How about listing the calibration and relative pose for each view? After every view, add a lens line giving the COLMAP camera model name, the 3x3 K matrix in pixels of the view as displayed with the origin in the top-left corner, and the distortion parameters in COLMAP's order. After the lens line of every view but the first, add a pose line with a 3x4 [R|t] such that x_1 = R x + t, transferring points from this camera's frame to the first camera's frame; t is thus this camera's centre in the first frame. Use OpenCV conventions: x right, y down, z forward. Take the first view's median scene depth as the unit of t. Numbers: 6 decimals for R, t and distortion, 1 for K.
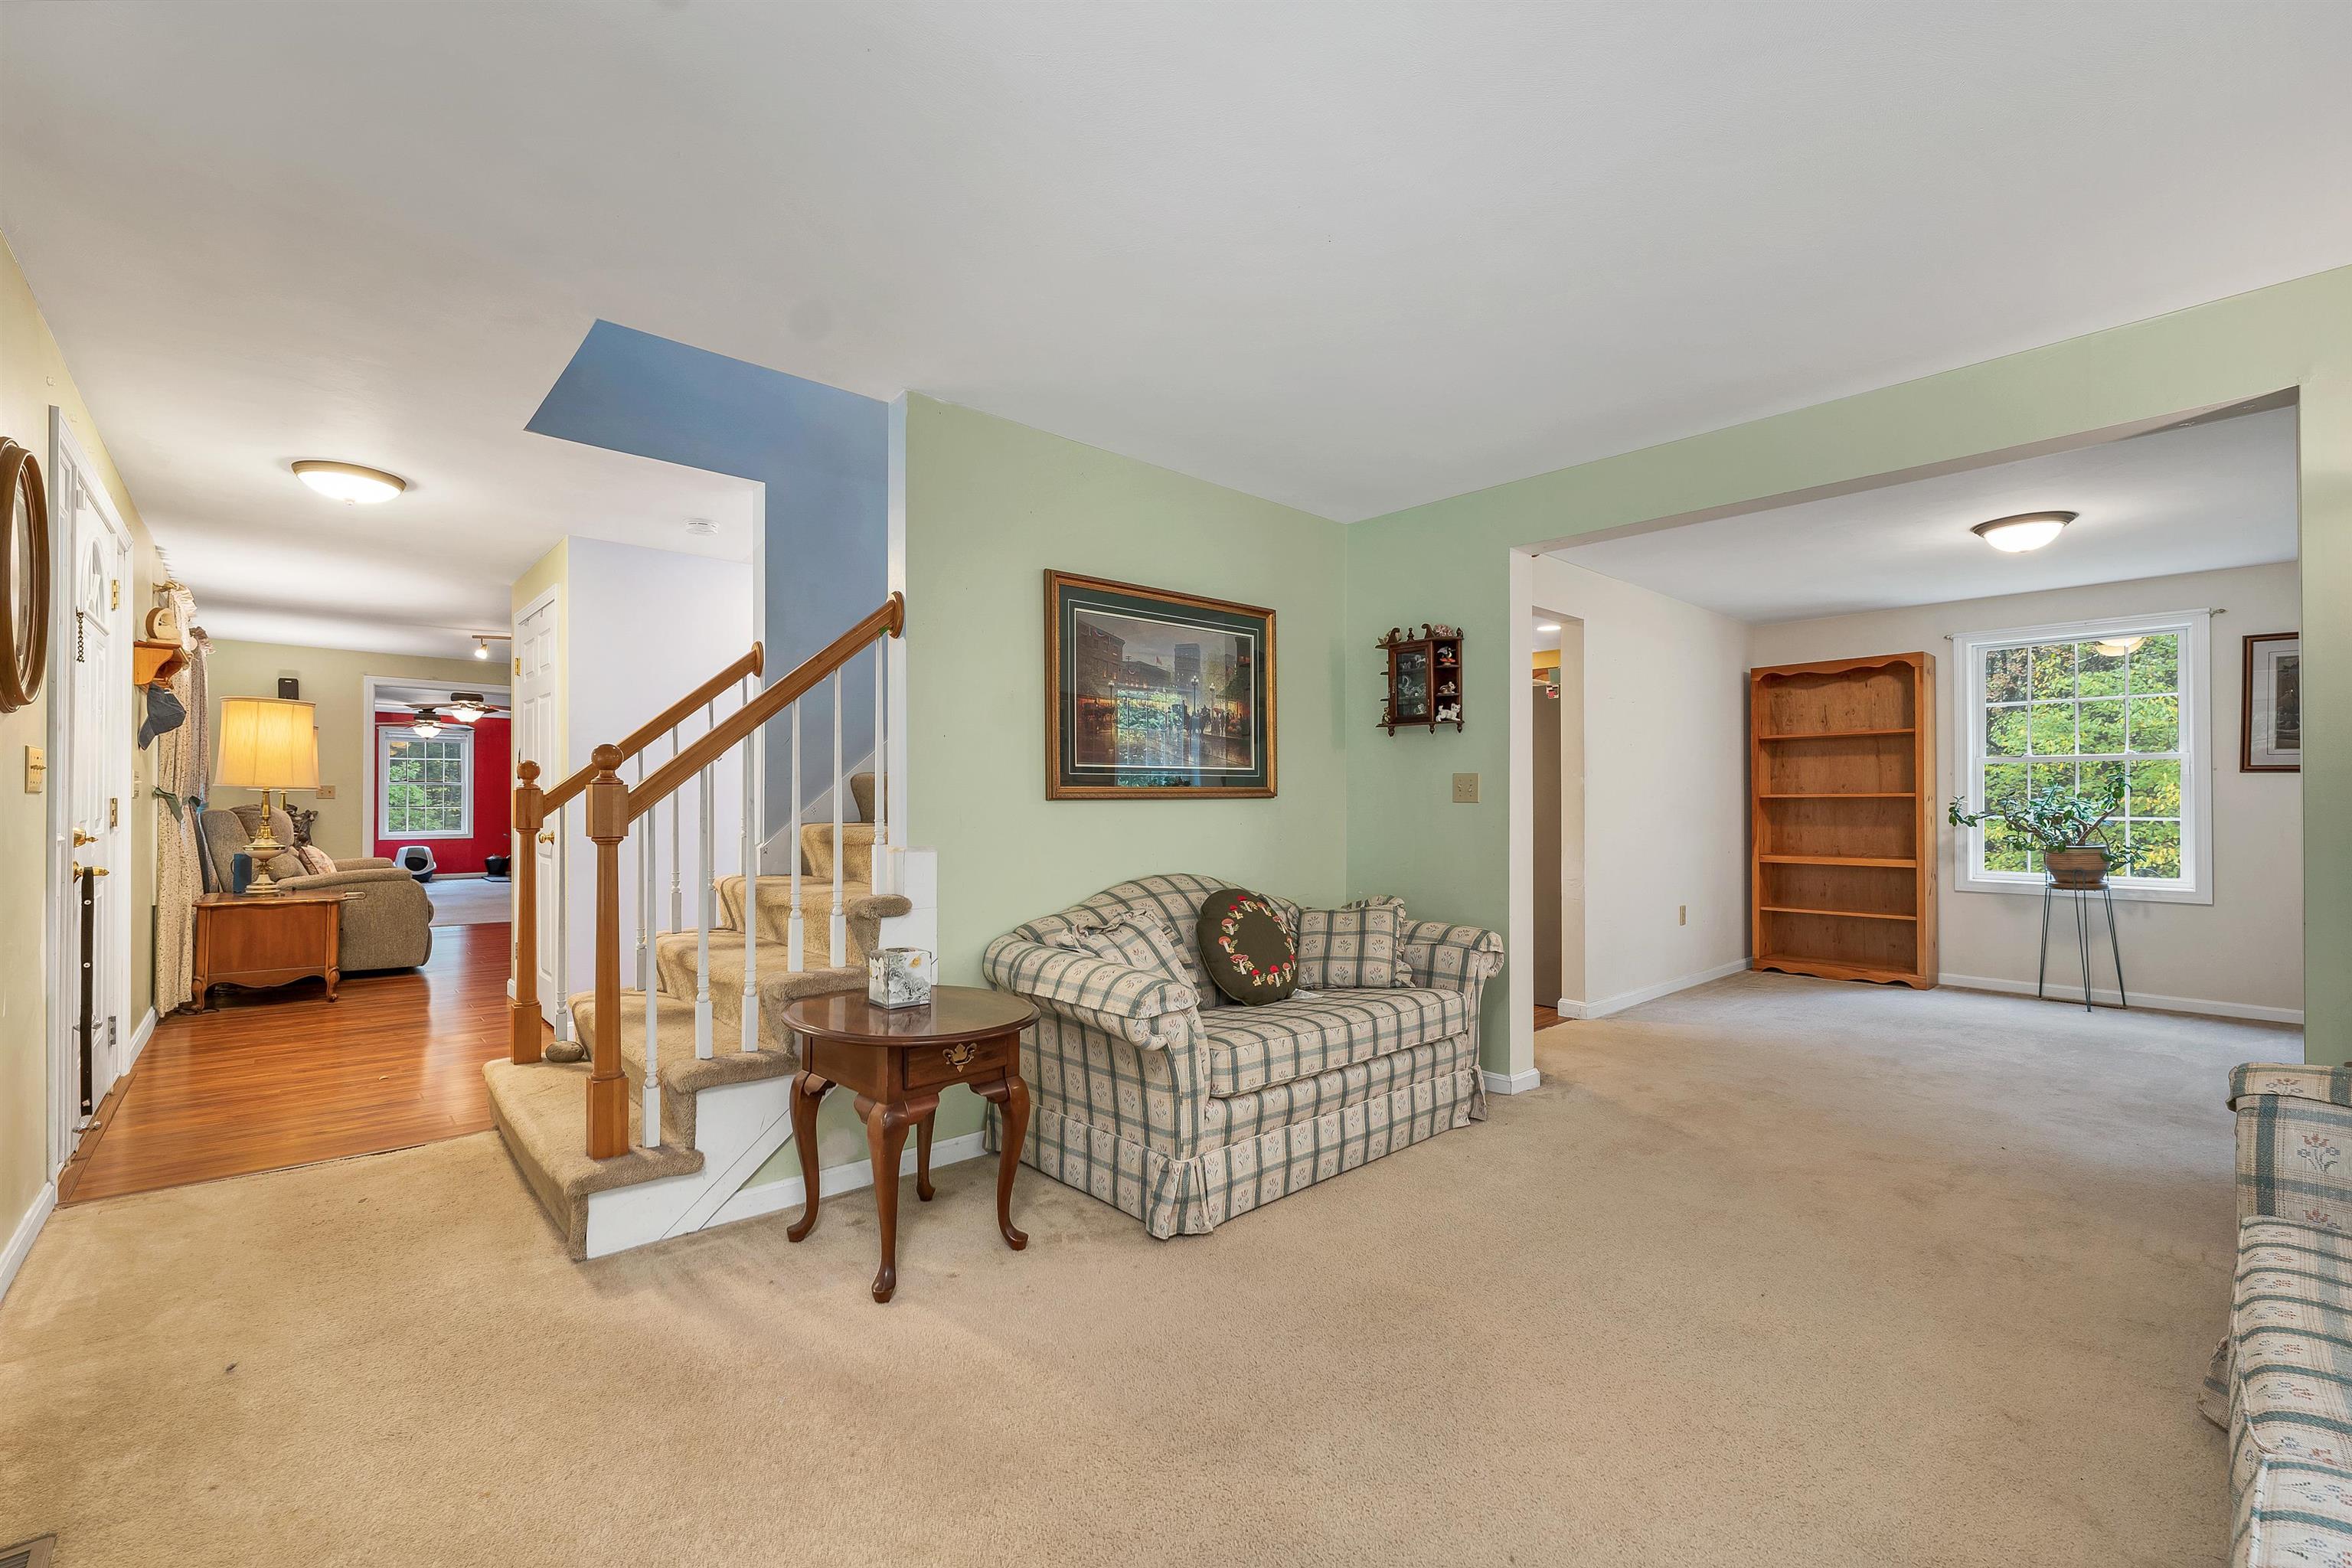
lens RADIAL K [[979.4, 0, 1167.6], [0, 979.4, 793.5], [0, 0, 1]] dist [-0.000726, 0.001824]
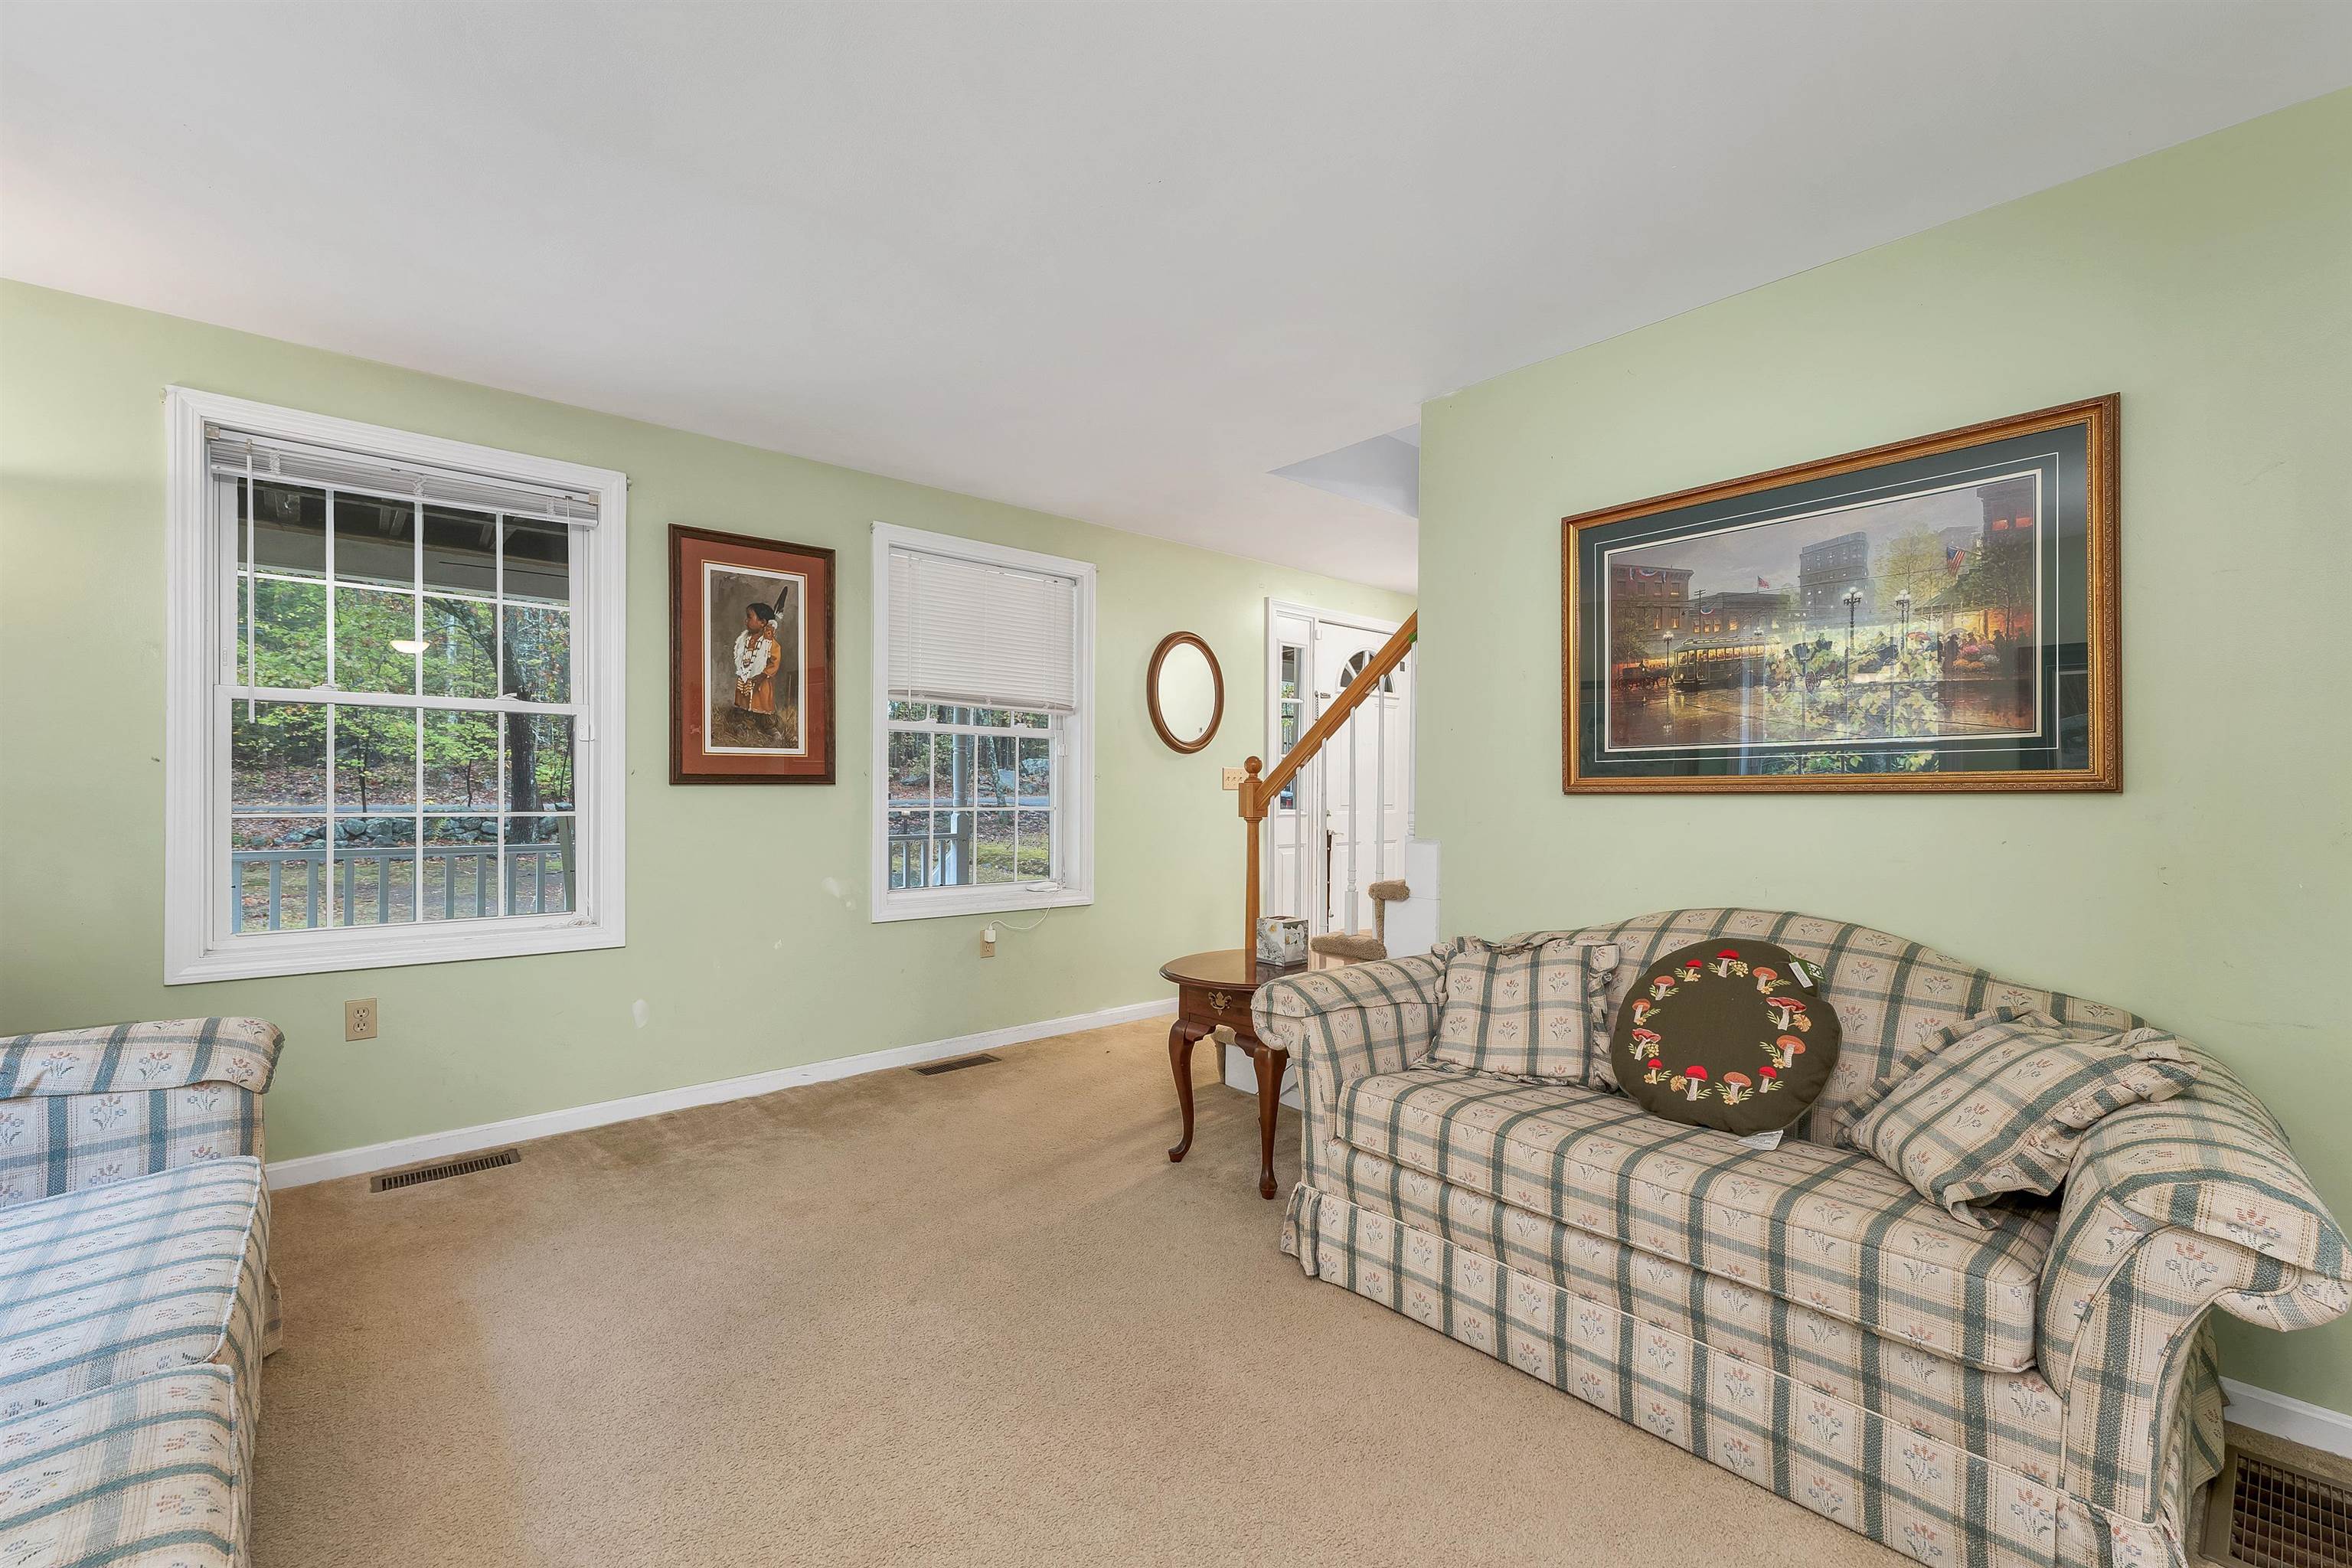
lens RADIAL K [[979.4, 0, 1165.7], [0, 979.4, 800.1], [0, 0, 1]] dist [-0.000726, 0.001824]
pose [[-0.007207, 0.005678, -0.999958, 0.703980], [-0.001649, 0.999982, 0.005690, 0.007106], [0.999973, 0.001690, -0.007197, 0.658203]]
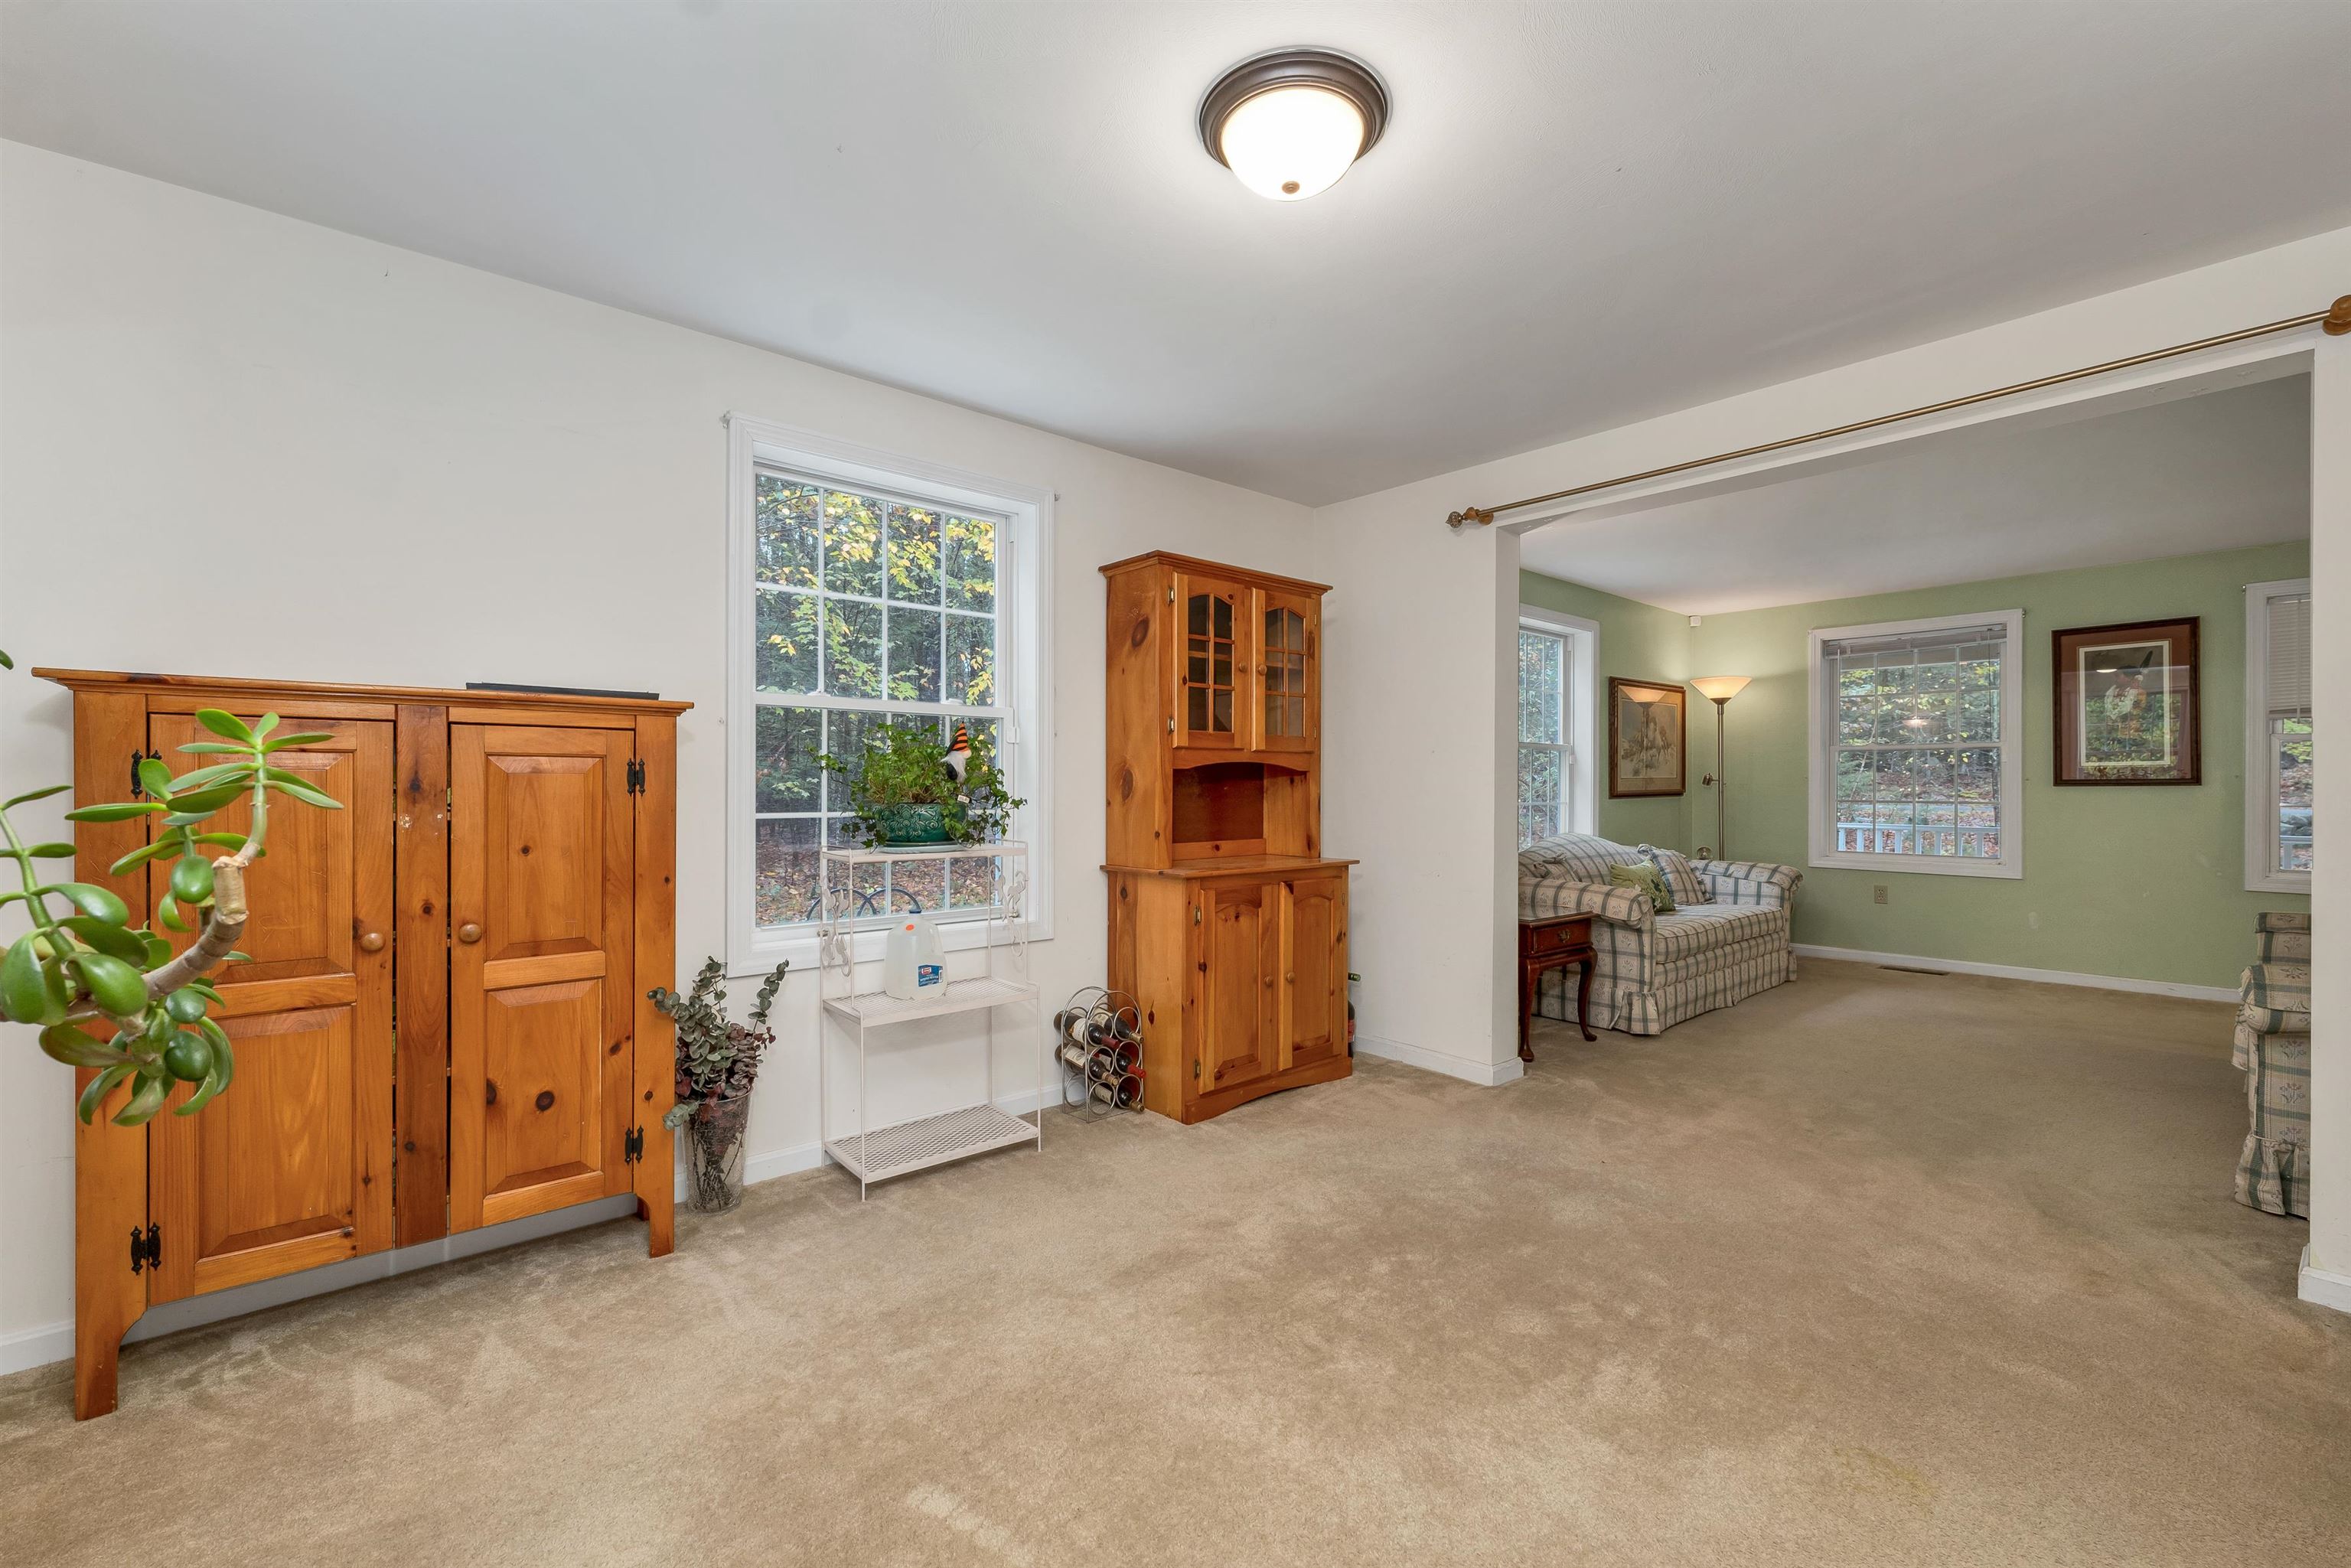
lens RADIAL K [[978.9, 0, 1164.3], [0, 978.9, 785.8], [0, 0, 1]] dist [-0.000726, 0.001824]
pose [[-0.999931, -0.003749, 0.011091, 1.207707], [-0.003789, 0.999986, -0.003585, 0.008663], [-0.011077, -0.003627, -0.999932, 1.843171]]
